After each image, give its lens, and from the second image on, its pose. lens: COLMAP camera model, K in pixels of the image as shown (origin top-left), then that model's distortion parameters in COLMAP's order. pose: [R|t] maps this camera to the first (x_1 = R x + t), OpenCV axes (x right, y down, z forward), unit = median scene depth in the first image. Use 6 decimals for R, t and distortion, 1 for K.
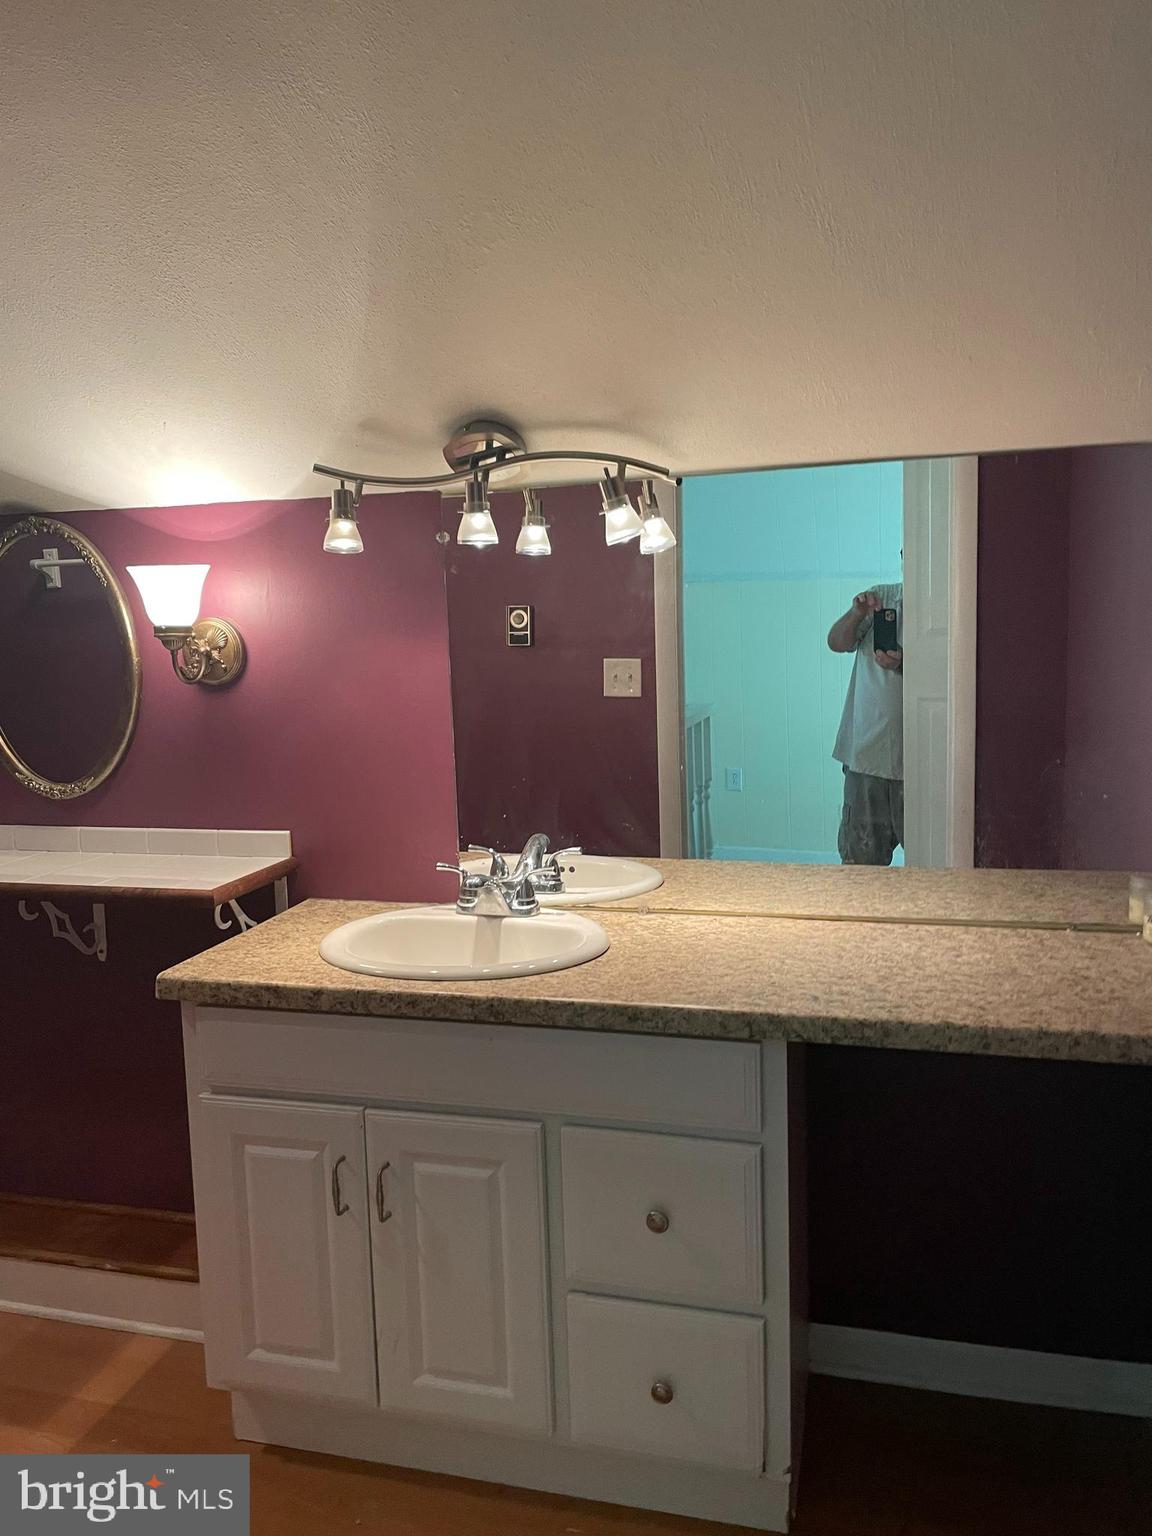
lens RADIAL K [[1139.6, 0, 576.0], [0, 1139.6, 768.0], [0, 0, 1]] dist [0.000034, -0.000122]
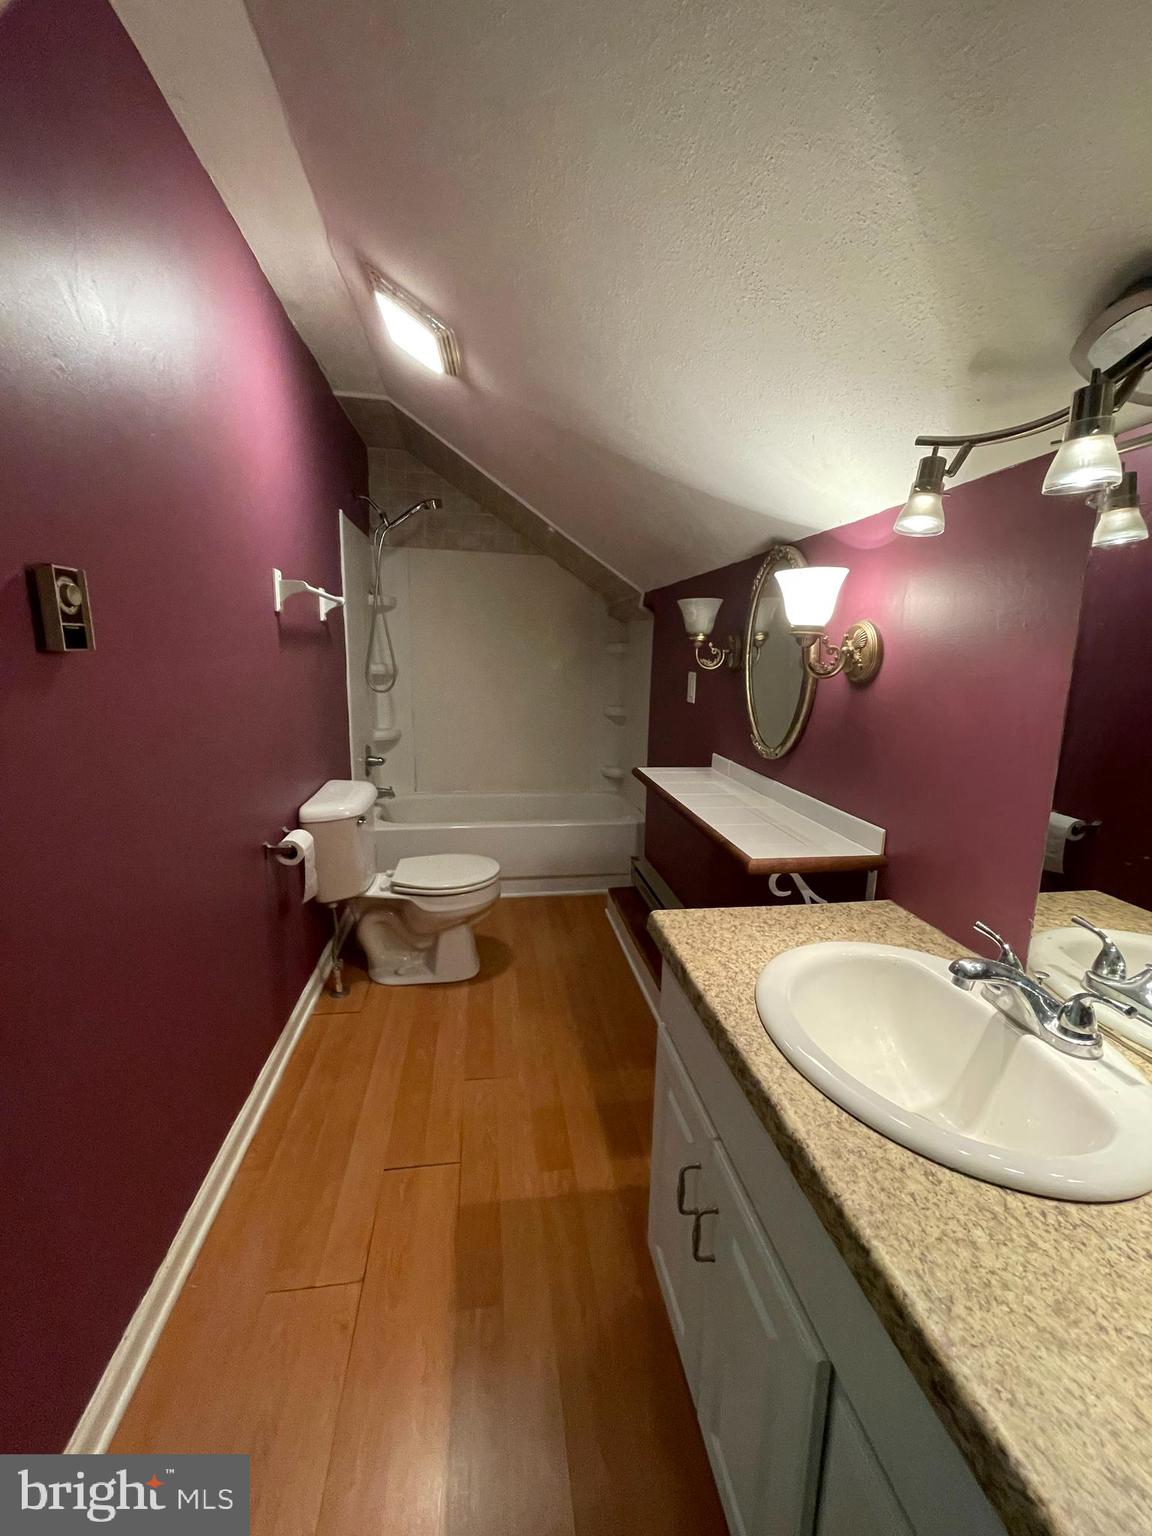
lens RADIAL K [[605.8, 0, 570.6], [0, 605.8, 762.0], [0, 0, 1]] dist [0.000762, 0.000140]
pose [[0.372218, 0.187514, -0.909006, 0.137141], [-0.125639, 0.980544, 0.150824, -0.053845], [0.919602, 0.058068, 0.388535, 0.556269]]
